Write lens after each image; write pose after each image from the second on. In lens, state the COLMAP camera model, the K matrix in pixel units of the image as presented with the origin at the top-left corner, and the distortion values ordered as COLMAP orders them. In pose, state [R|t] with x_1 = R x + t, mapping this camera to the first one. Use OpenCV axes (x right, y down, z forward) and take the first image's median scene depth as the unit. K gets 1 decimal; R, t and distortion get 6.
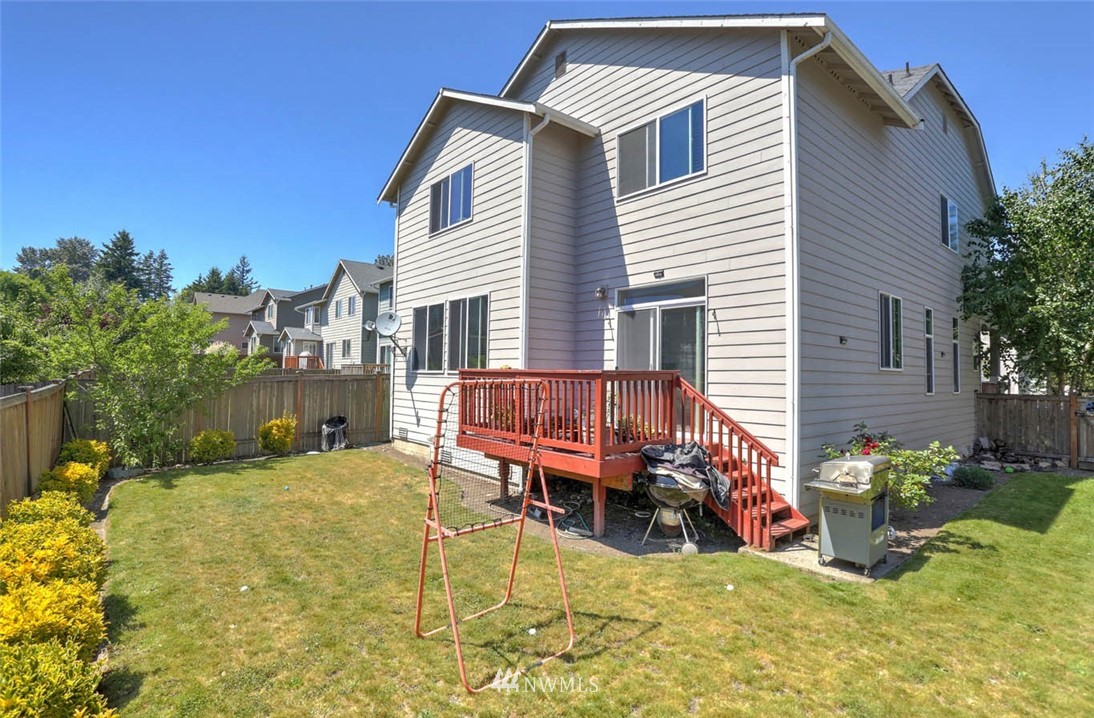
lens RADIAL K [[536.2, 0, 550.1], [0, 536.2, 355.2], [0, 0, 1]] dist [-0.041376, 0.014587]
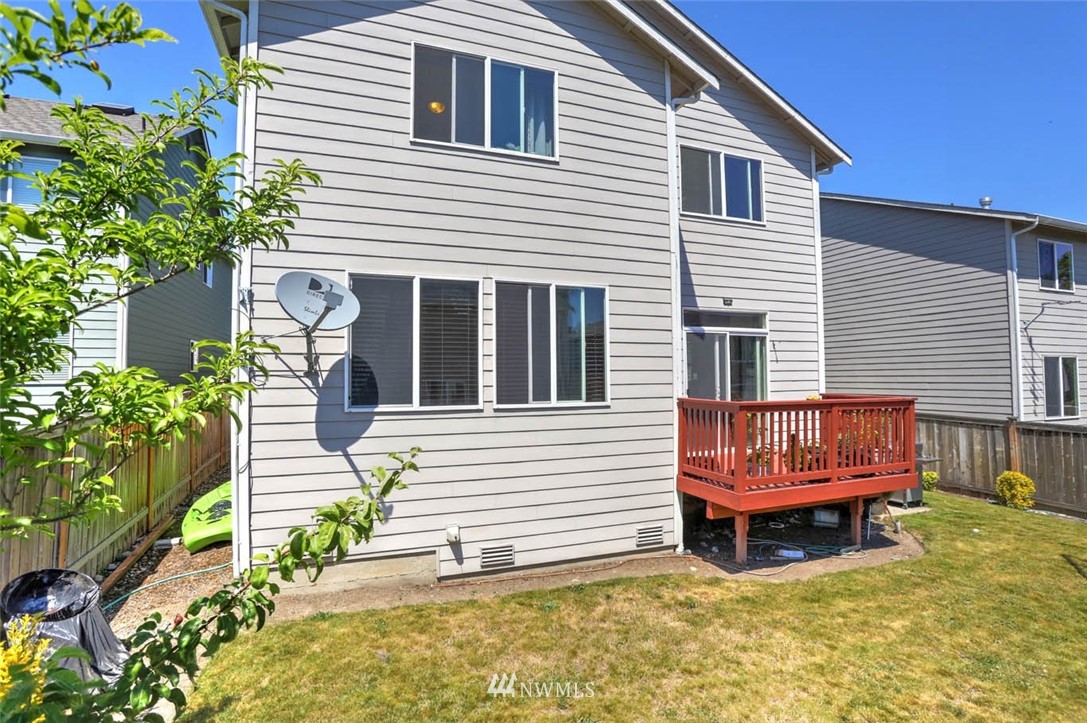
lens RADIAL K [[532.8, 0, 543.9], [0, 532.8, 364.1], [0, 0, 1]] dist [-0.041376, 0.014587]
pose [[0.336690, 0.013627, 0.941517, -0.876866], [-0.020522, 0.999764, -0.007131, -0.012513], [-0.941392, -0.016921, 0.336890, 0.953736]]
